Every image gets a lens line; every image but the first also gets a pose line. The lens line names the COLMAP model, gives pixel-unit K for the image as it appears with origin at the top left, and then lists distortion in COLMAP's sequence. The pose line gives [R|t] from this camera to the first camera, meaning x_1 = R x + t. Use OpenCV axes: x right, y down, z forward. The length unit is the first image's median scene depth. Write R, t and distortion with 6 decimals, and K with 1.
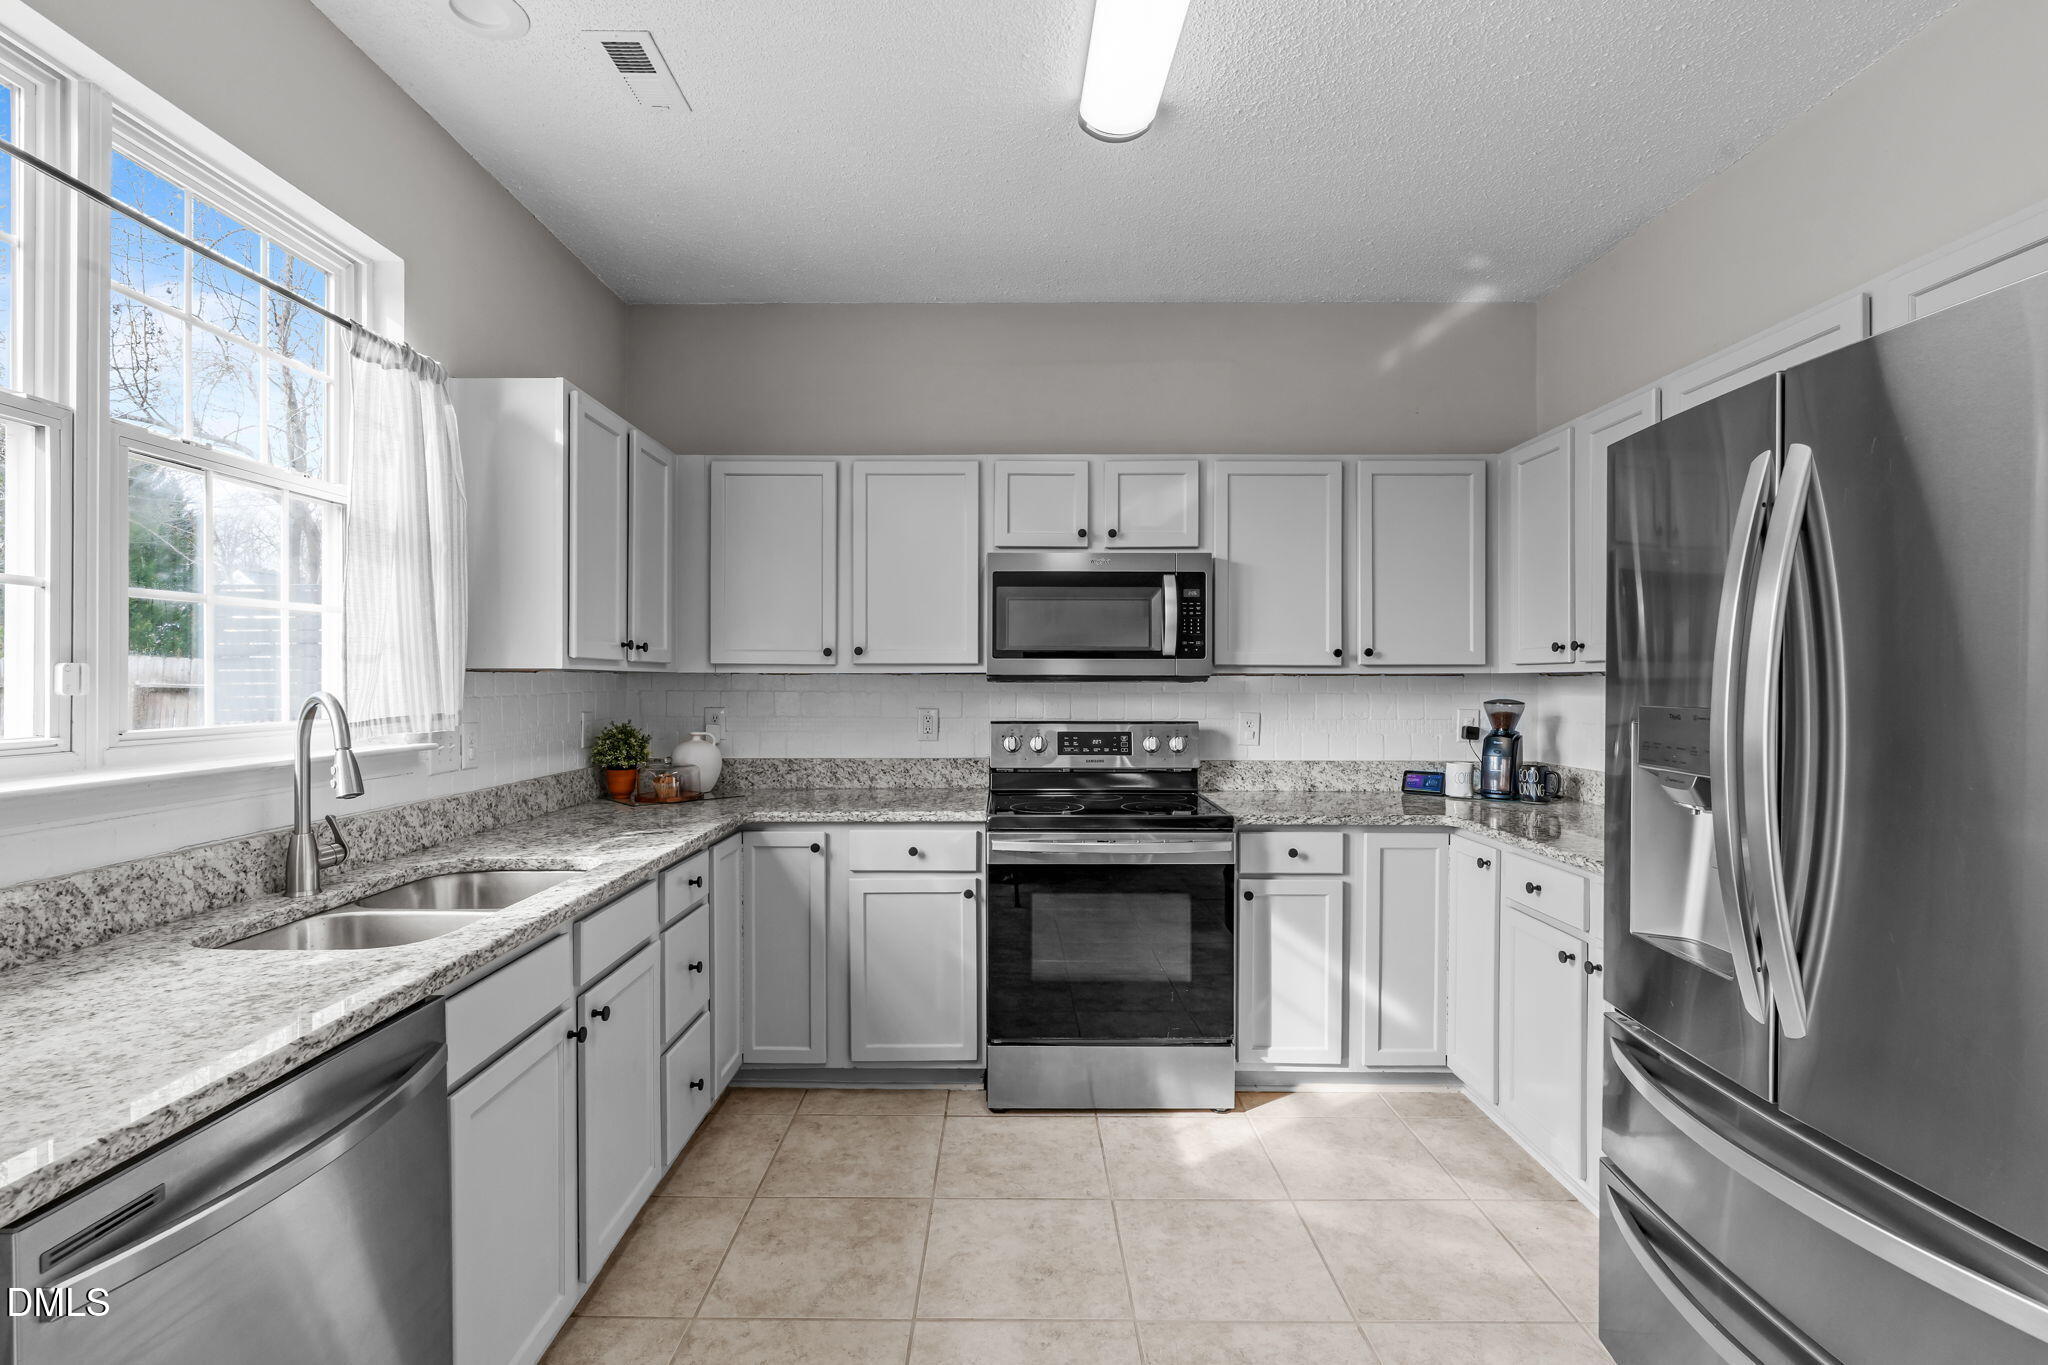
lens RADIAL K [[943.9, 0, 1024.0], [0, 943.9, 682.5], [0, 0, 1]] dist [-0.002822, 0.000887]
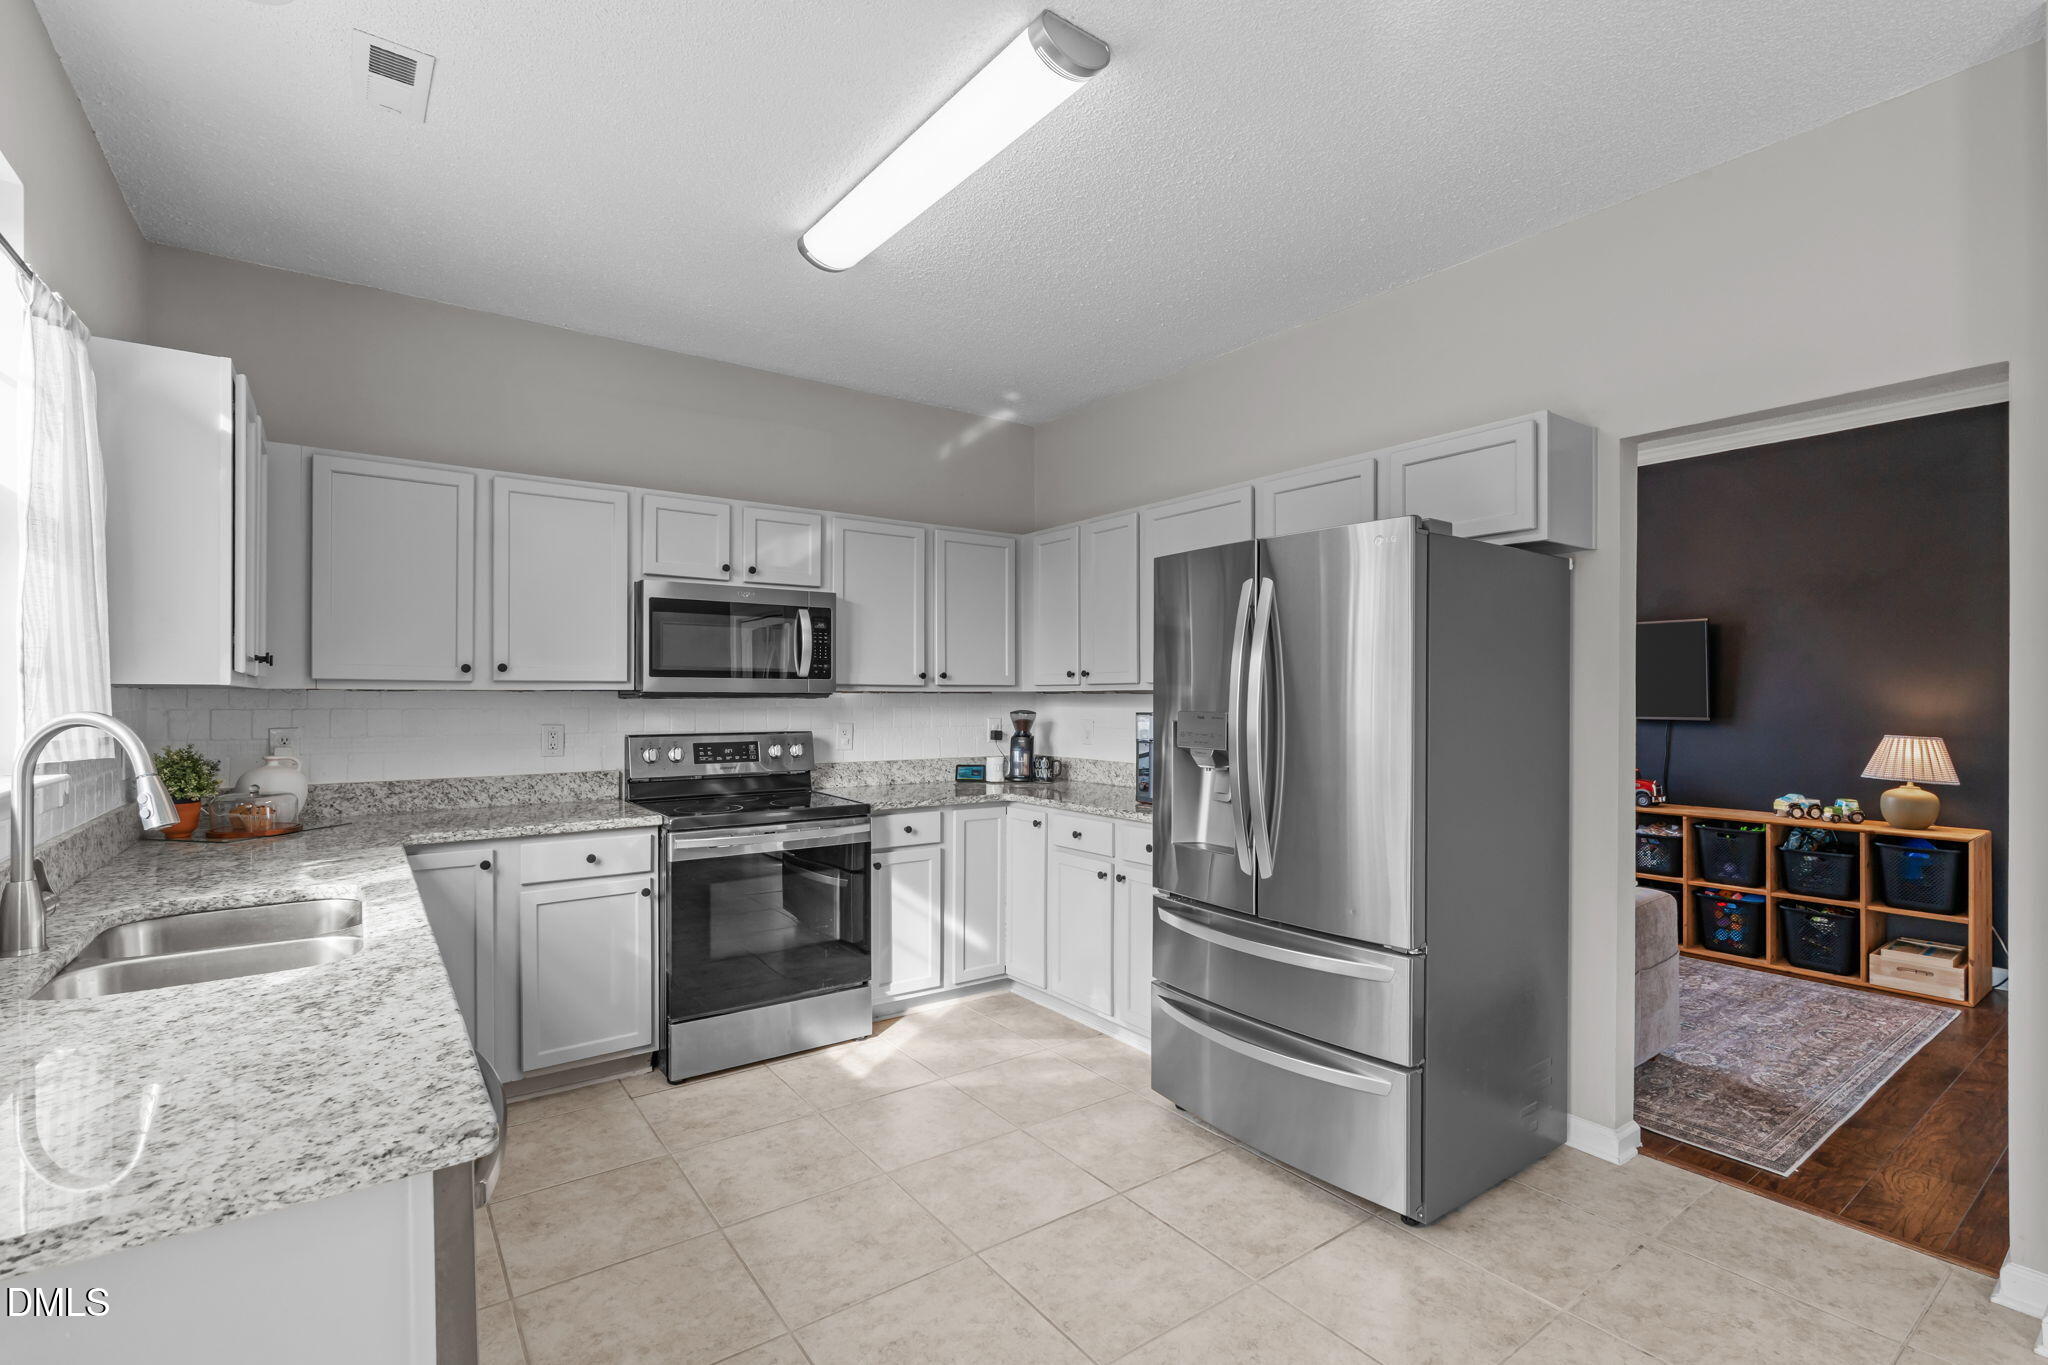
lens RADIAL K [[922.8, 0, 1018.9], [0, 922.8, 696.7], [0, 0, 1]] dist [0.003355, 0.001154]
pose [[0.812893, -0.000702, 0.582413, -0.318851], [0.001042, 0.999999, -0.000250, -0.002002], [-0.582412, 0.000811, 0.812893, -0.118214]]
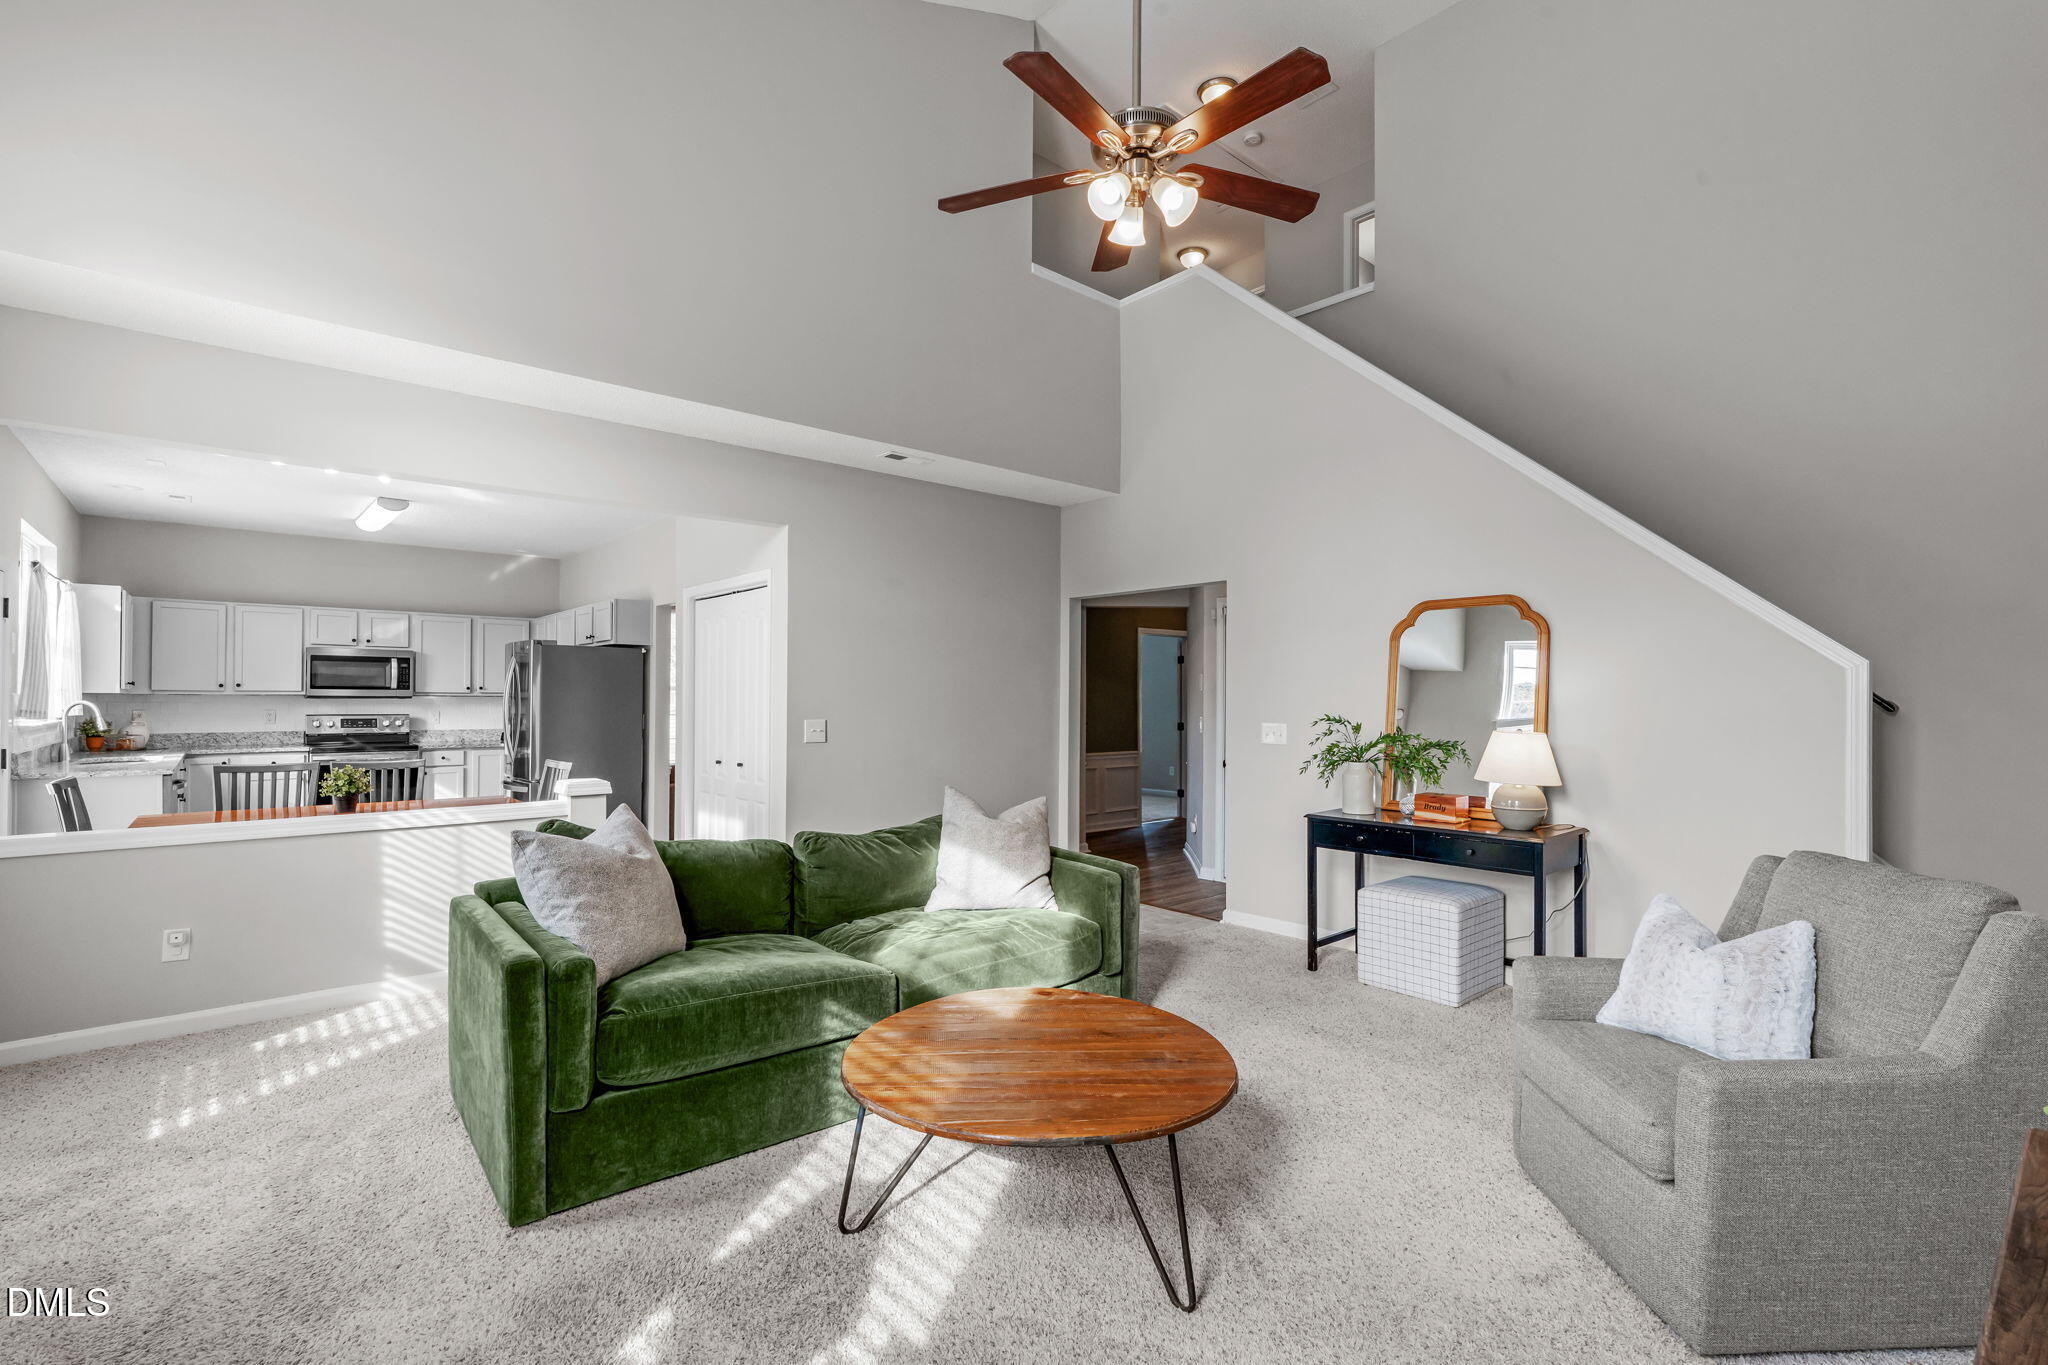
lens RADIAL K [[922.8, 0, 1018.9], [0, 922.8, 696.7], [0, 0, 1]] dist [0.003355, 0.001154]
pose [[0.766431, 0.005015, 0.642307, -0.175778], [-0.004283, 0.999987, -0.002697, -0.006556], [-0.642313, -0.000684, 0.766442, -2.211601]]
